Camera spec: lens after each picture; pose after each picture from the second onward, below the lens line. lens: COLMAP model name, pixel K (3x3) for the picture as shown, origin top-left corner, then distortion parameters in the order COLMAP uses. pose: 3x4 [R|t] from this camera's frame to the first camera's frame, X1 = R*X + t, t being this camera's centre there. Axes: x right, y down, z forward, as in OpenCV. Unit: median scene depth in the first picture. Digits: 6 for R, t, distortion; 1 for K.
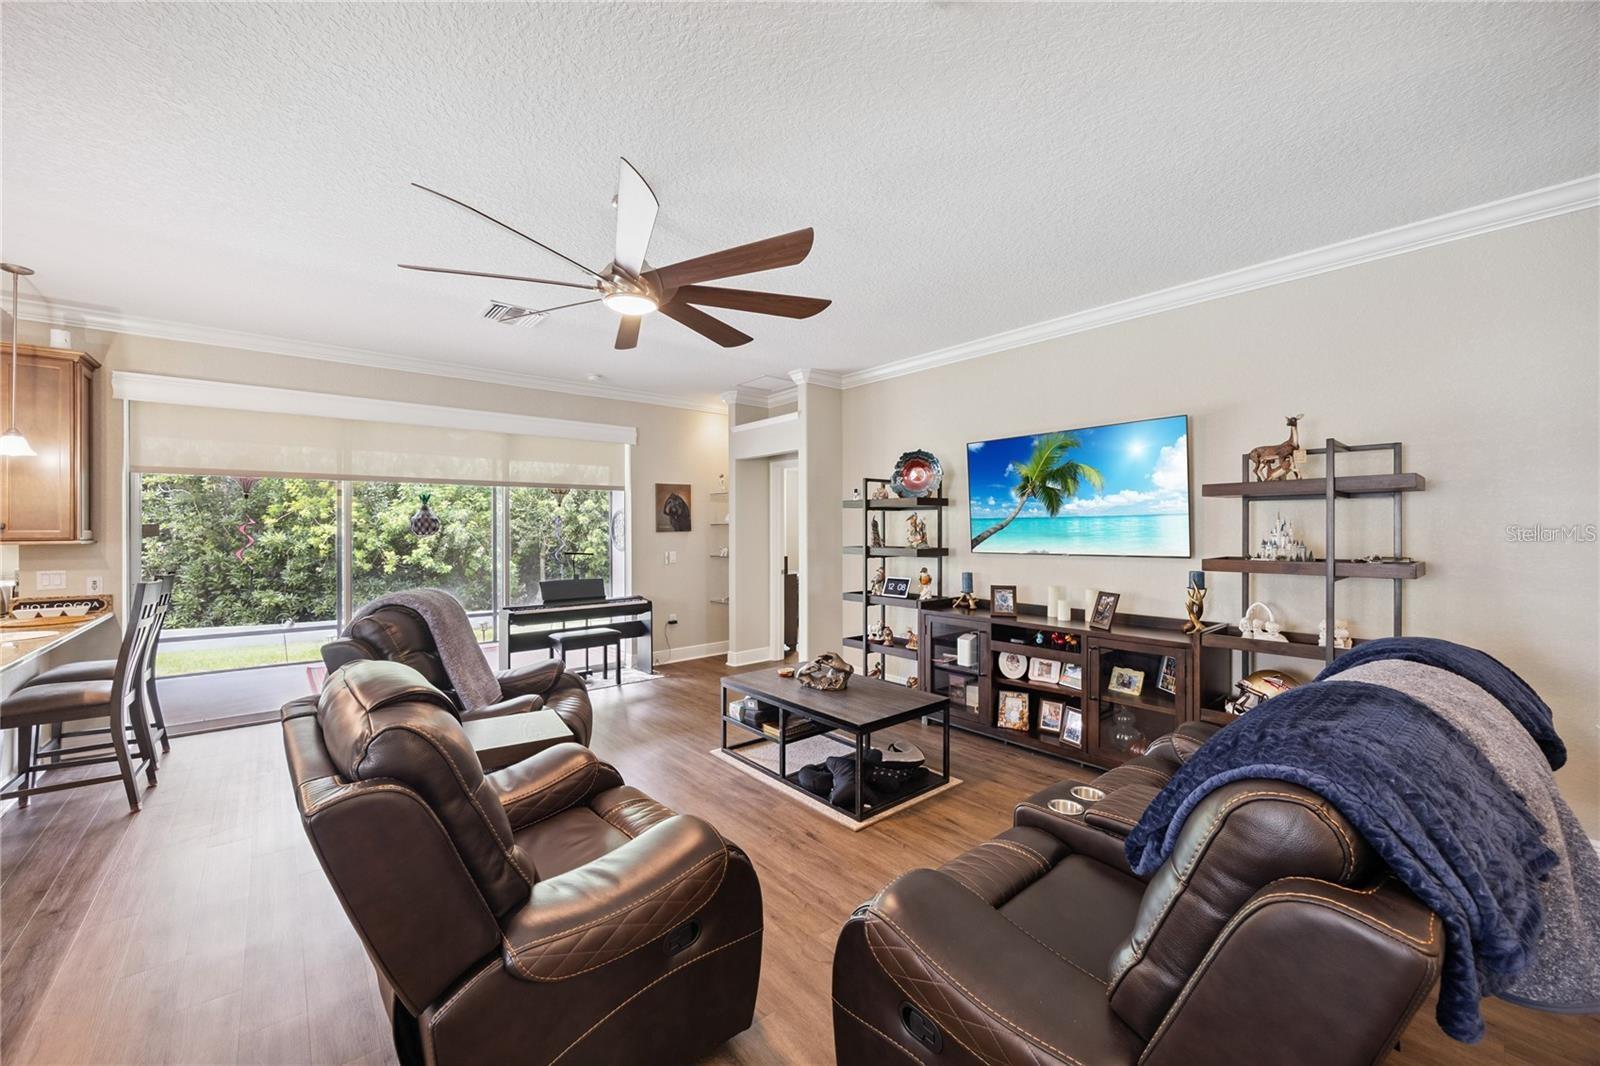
lens RADIAL K [[615.6, 0, 791.8], [0, 615.6, 529.5], [0, 0, 1]] dist [-0.000955, -0.000182]
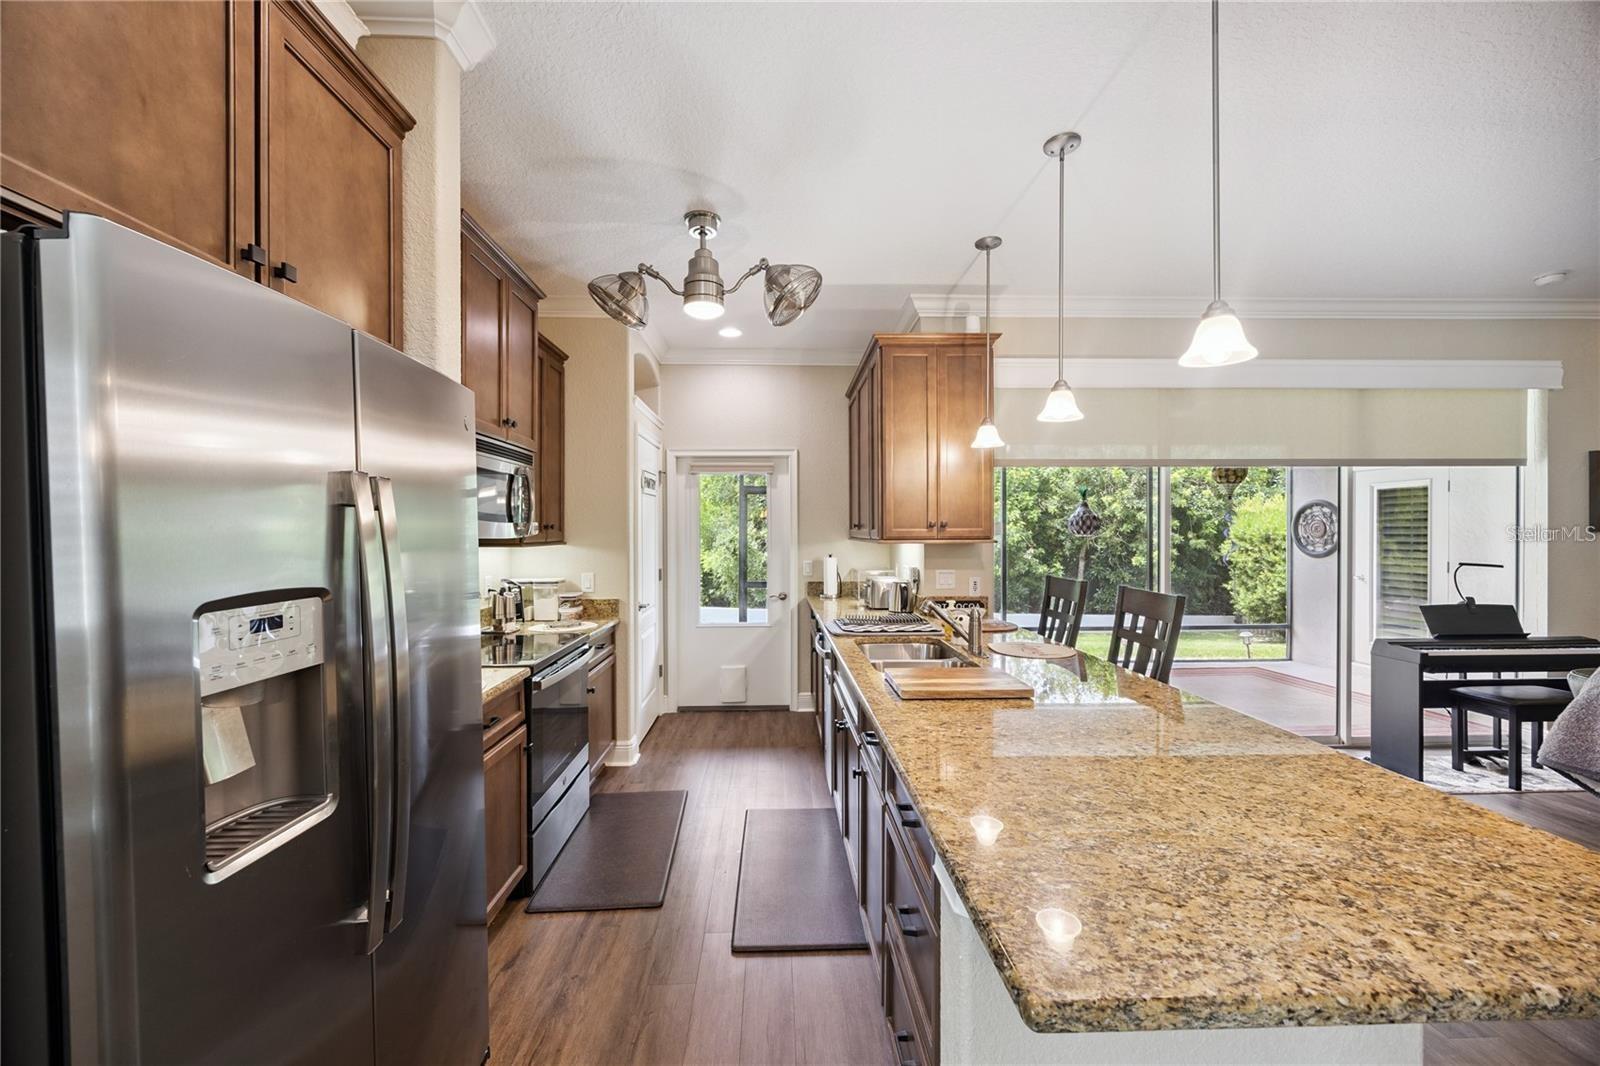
lens RADIAL K [[615.6, 0, 791.8], [0, 615.6, 529.5], [0, 0, 1]] dist [-0.000955, -0.000182]
pose [[0.785720, -0.000768, -0.618581, -0.722776], [0.000742, 1.000000, -0.000298, 0.003044], [0.618581, -0.000225, 0.785721, 0.072199]]
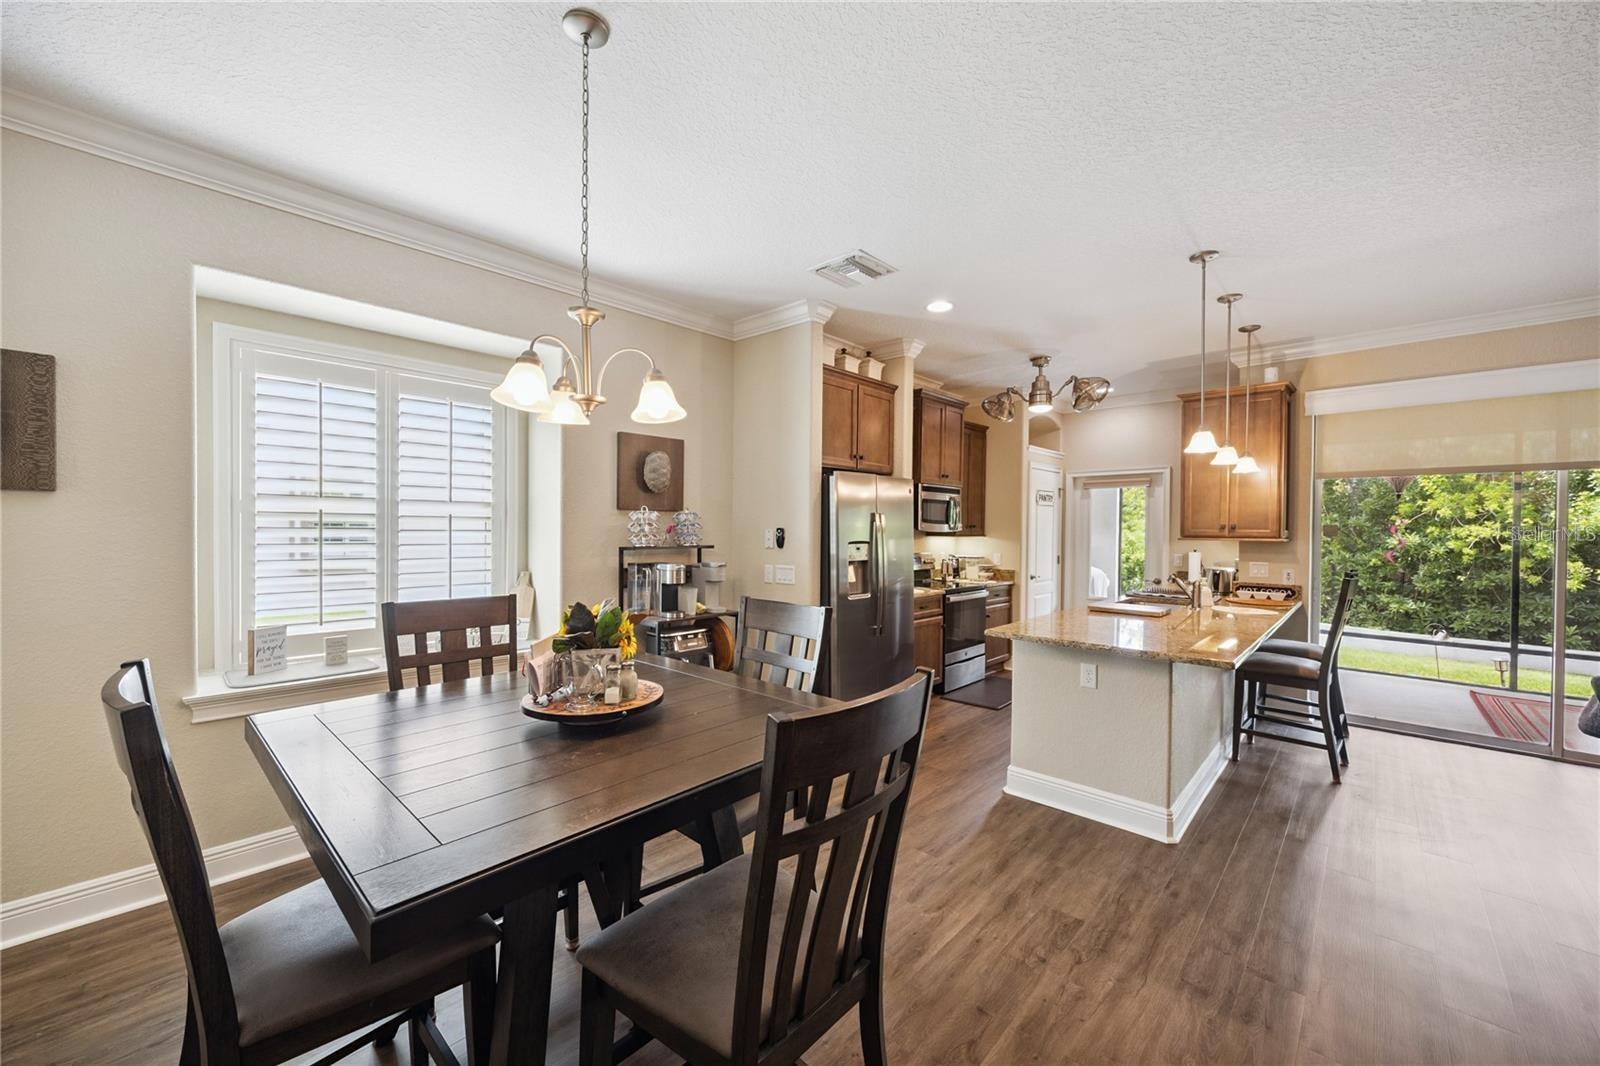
lens RADIAL K [[614.4, 0, 788.0], [0, 614.4, 533.5], [0, 0, 1]] dist [0.000117, 0.000018]
pose [[0.105628, 0.013892, -0.994309, -0.052305], [-0.008848, 0.999876, 0.013030, 0.000677], [0.994366, 0.007421, 0.105738, -0.084057]]
